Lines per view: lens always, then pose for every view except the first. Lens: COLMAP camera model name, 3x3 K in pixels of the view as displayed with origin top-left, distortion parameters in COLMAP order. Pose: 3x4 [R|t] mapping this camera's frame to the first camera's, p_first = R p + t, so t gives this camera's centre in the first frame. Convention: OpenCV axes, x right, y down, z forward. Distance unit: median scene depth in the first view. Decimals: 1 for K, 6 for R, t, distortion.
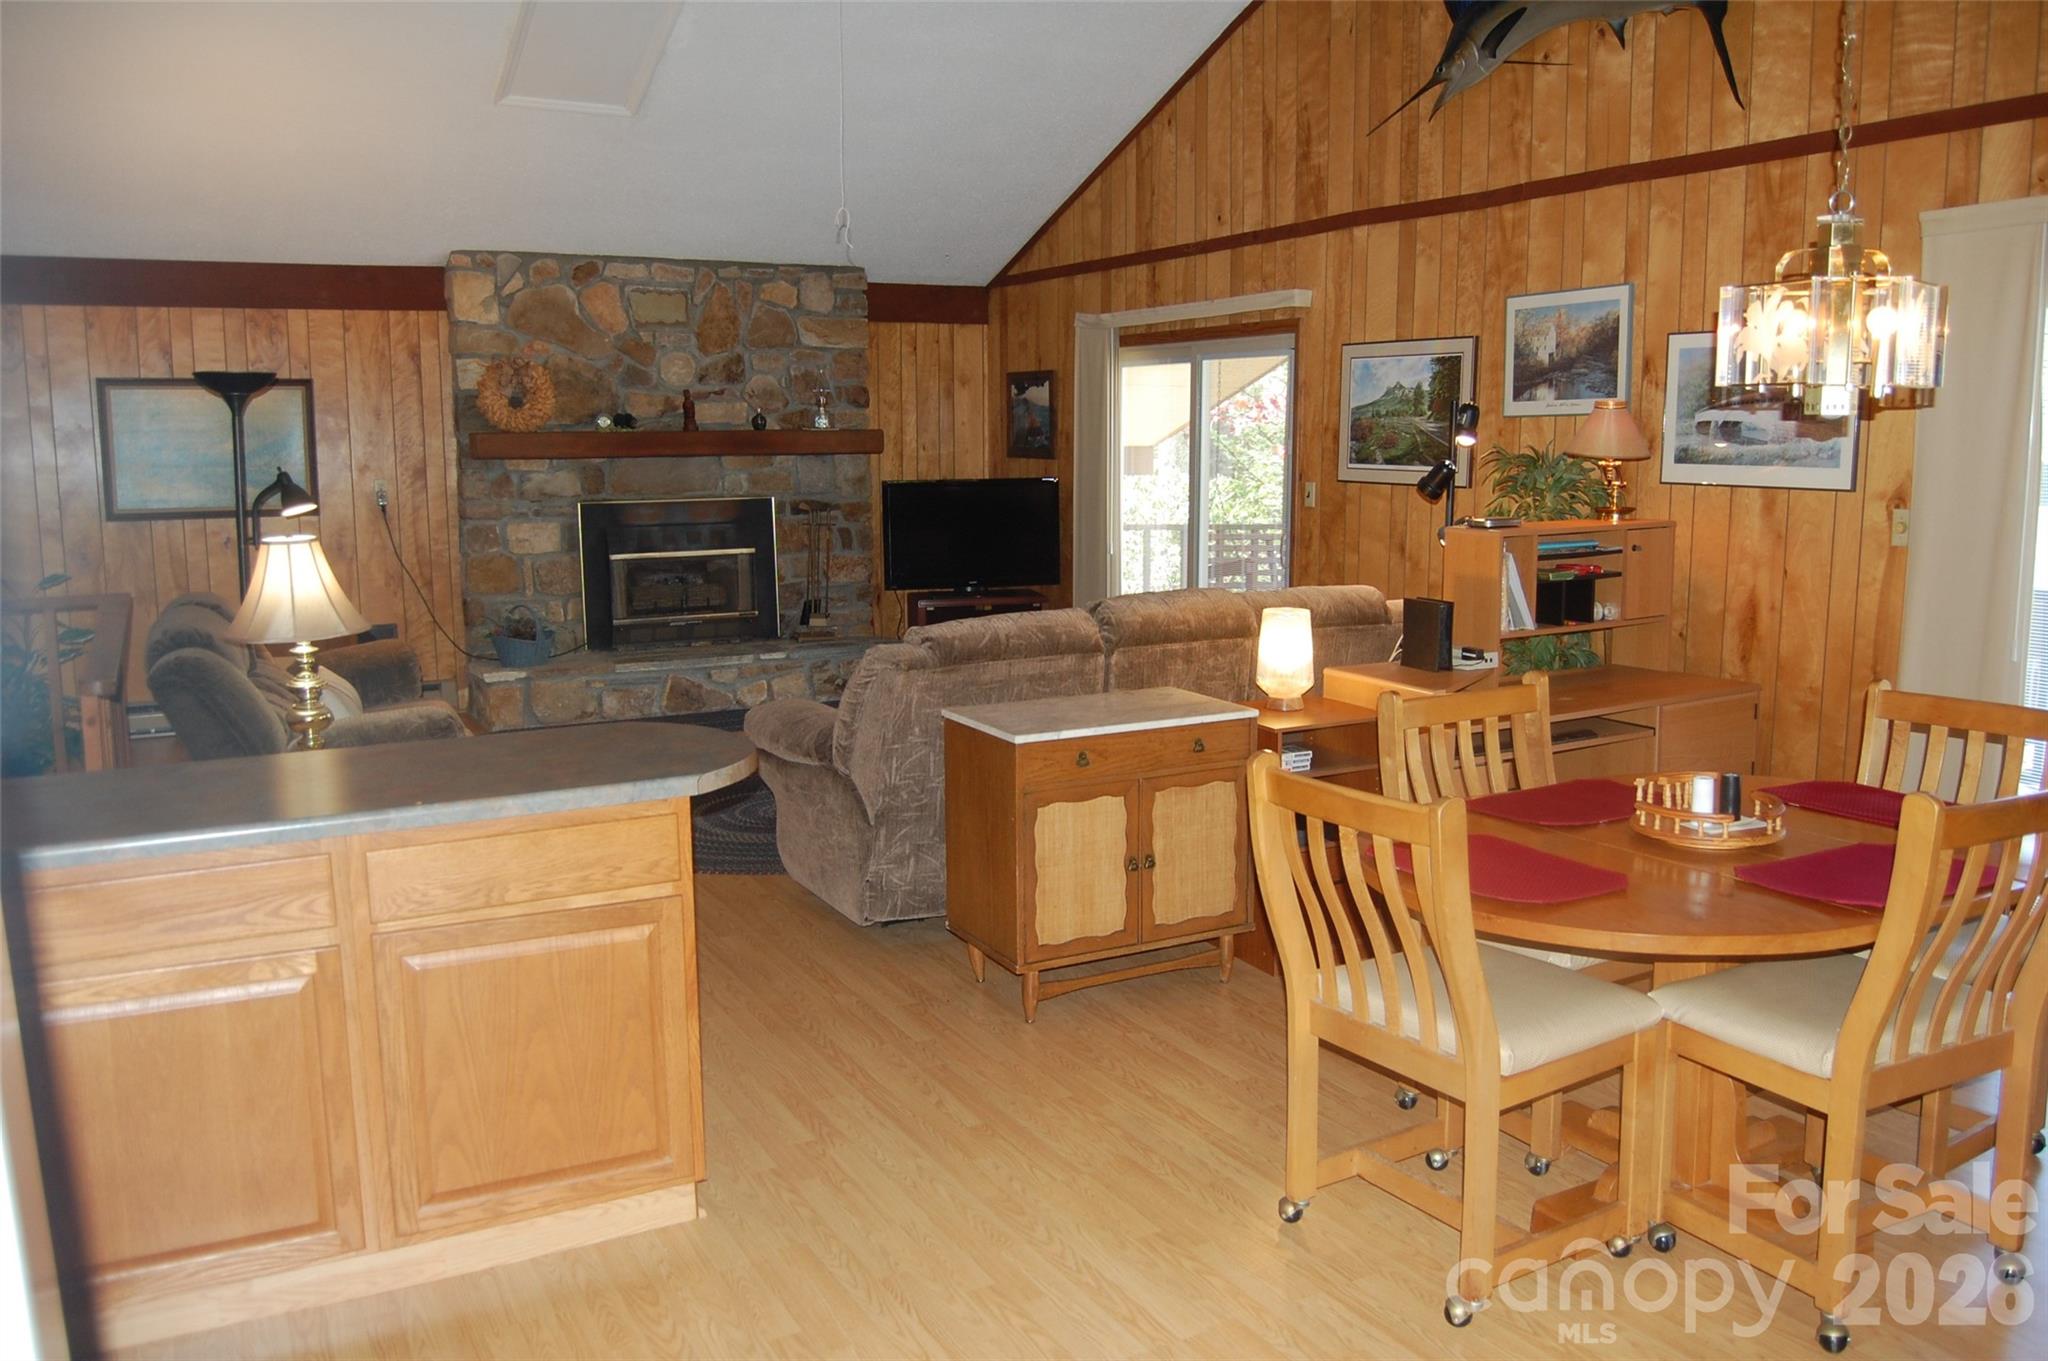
lens RADIAL K [[1640.5, 0, 1024.0], [0, 1640.5, 680.5], [0, 0, 1]] dist [-0.062054, -0.001076]
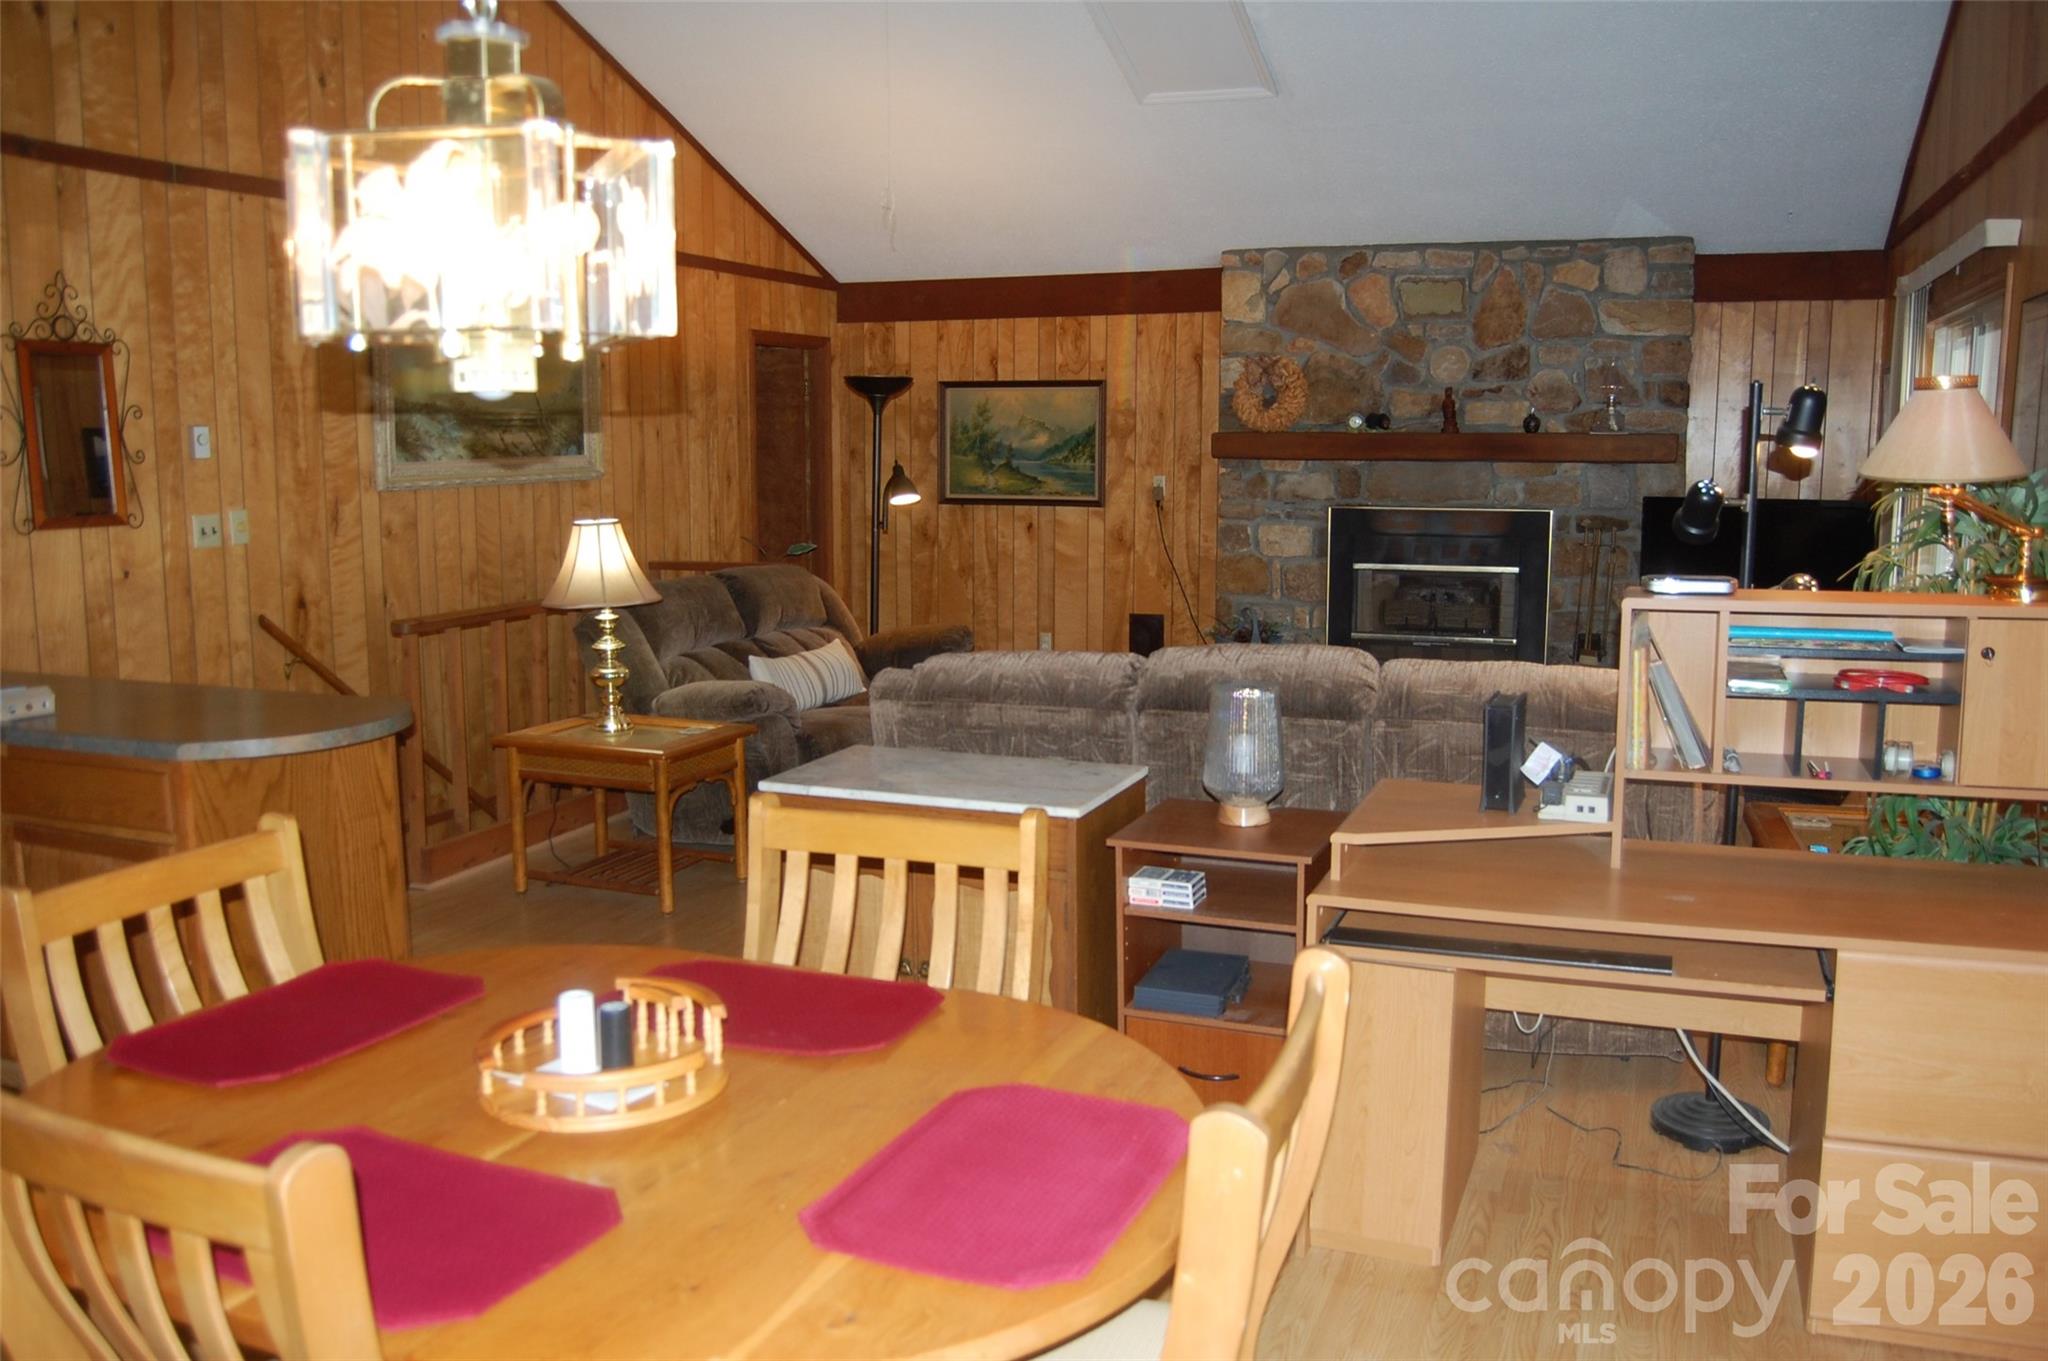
lens RADIAL K [[1640.5, 0, 1024.0], [0, 1640.5, 680.5], [0, 0, 1]] dist [-0.062054, -0.001076]
pose [[0.645760, 0.118355, -0.754311, 0.344244], [-0.117858, 0.991524, 0.054678, -0.039138], [0.754389, 0.053593, 0.654236, 0.243209]]
